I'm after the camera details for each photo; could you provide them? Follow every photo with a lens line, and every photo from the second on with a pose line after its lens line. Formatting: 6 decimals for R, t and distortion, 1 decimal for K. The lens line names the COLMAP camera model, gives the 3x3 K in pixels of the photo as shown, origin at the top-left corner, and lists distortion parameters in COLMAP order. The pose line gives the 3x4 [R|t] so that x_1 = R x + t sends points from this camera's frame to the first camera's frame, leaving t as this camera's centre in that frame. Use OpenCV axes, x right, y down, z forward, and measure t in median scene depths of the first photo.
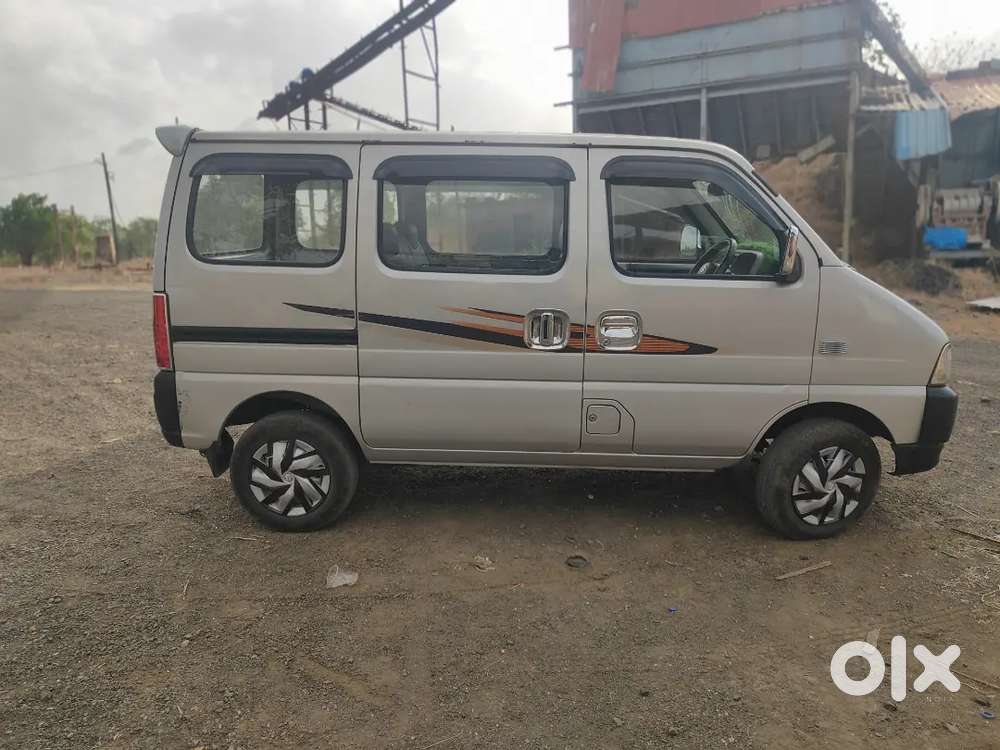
lens RADIAL K [[684.4, 0, 515.5], [0, 684.4, 376.2], [0, 0, 1]] dist [0.004580, 0.006005]
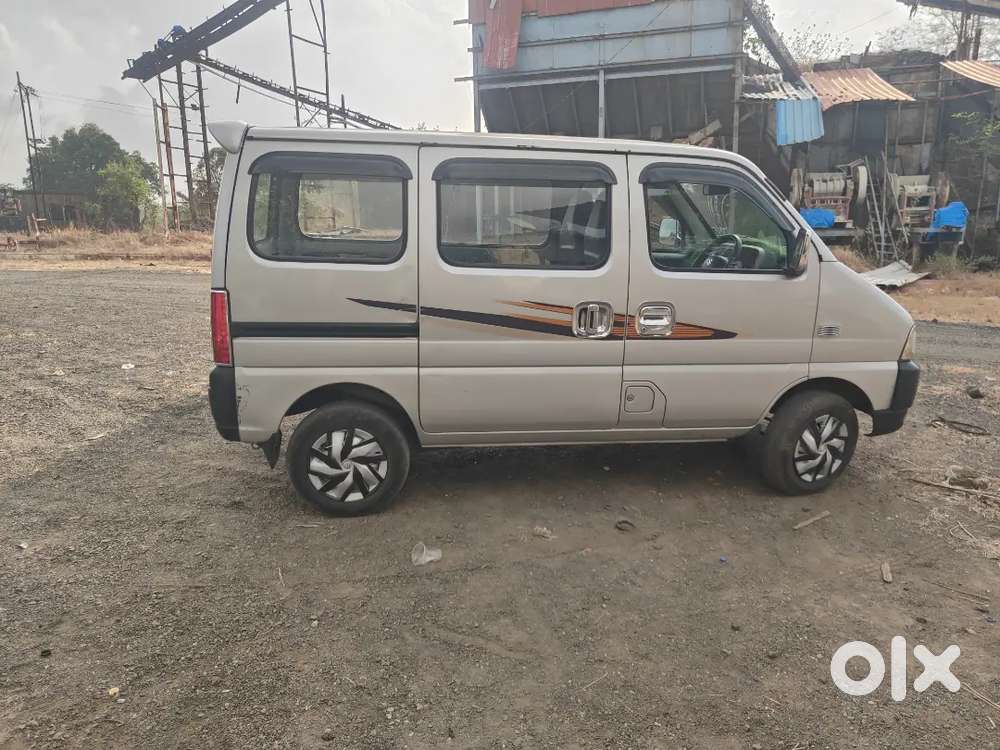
lens RADIAL K [[684.4, 0, 513.6], [0, 684.4, 375.8], [0, 0, 1]] dist [0.004580, 0.006005]
pose [[0.985775, -0.030763, 0.165231, -0.259836], [0.024542, 0.998916, 0.039565, -0.024065], [-0.166269, -0.034947, 0.985461, -0.068968]]
